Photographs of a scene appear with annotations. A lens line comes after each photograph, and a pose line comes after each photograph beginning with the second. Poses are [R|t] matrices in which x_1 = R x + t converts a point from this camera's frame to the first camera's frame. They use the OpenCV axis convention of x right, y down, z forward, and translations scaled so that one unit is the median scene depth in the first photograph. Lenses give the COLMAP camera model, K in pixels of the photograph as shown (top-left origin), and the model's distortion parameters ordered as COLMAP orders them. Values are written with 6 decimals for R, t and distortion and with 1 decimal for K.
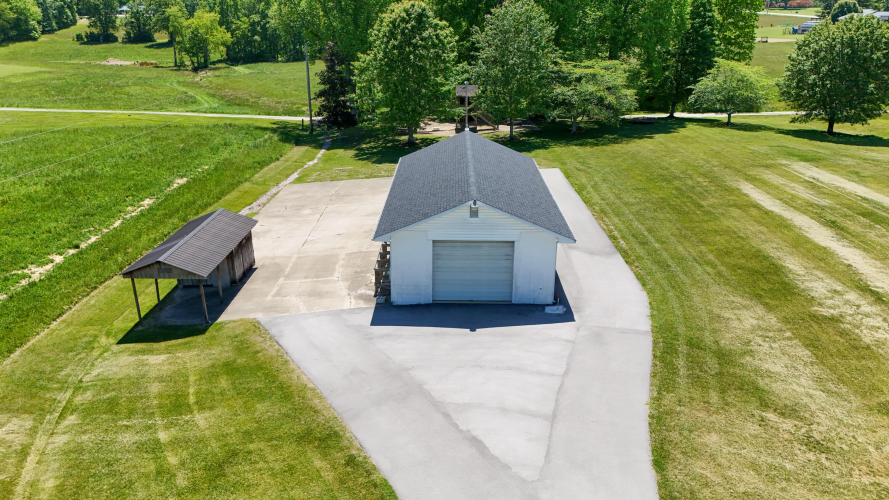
lens RADIAL K [[645.9, 0, 444.9], [0, 645.9, 249.2], [0, 0, 1]] dist [0.008693, -0.000643]
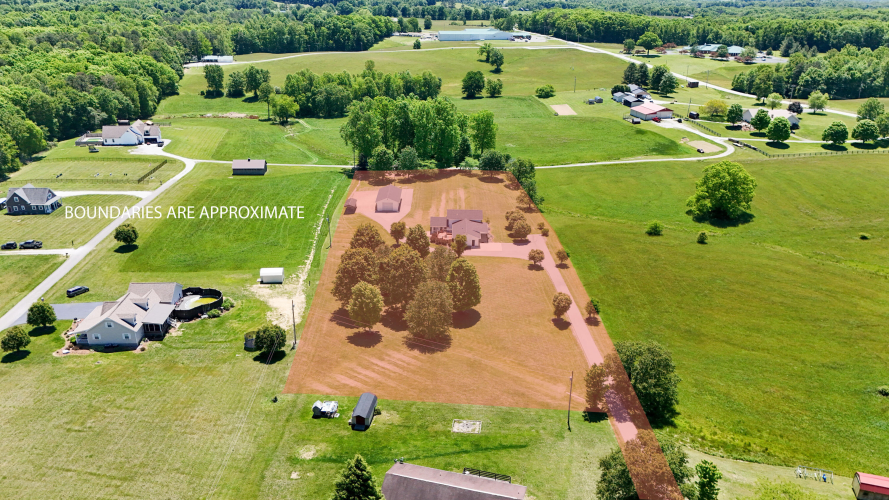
lens RADIAL K [[645.9, 0, 444.8], [0, 645.9, 248.6], [0, 0, 1]] dist [0.008693, -0.000643]
pose [[0.999757, 0.011611, 0.018754, 0.192356], [-0.012188, 0.999447, 0.030926, 0.094831], [-0.018384, -0.031147, 0.999346, -2.208676]]
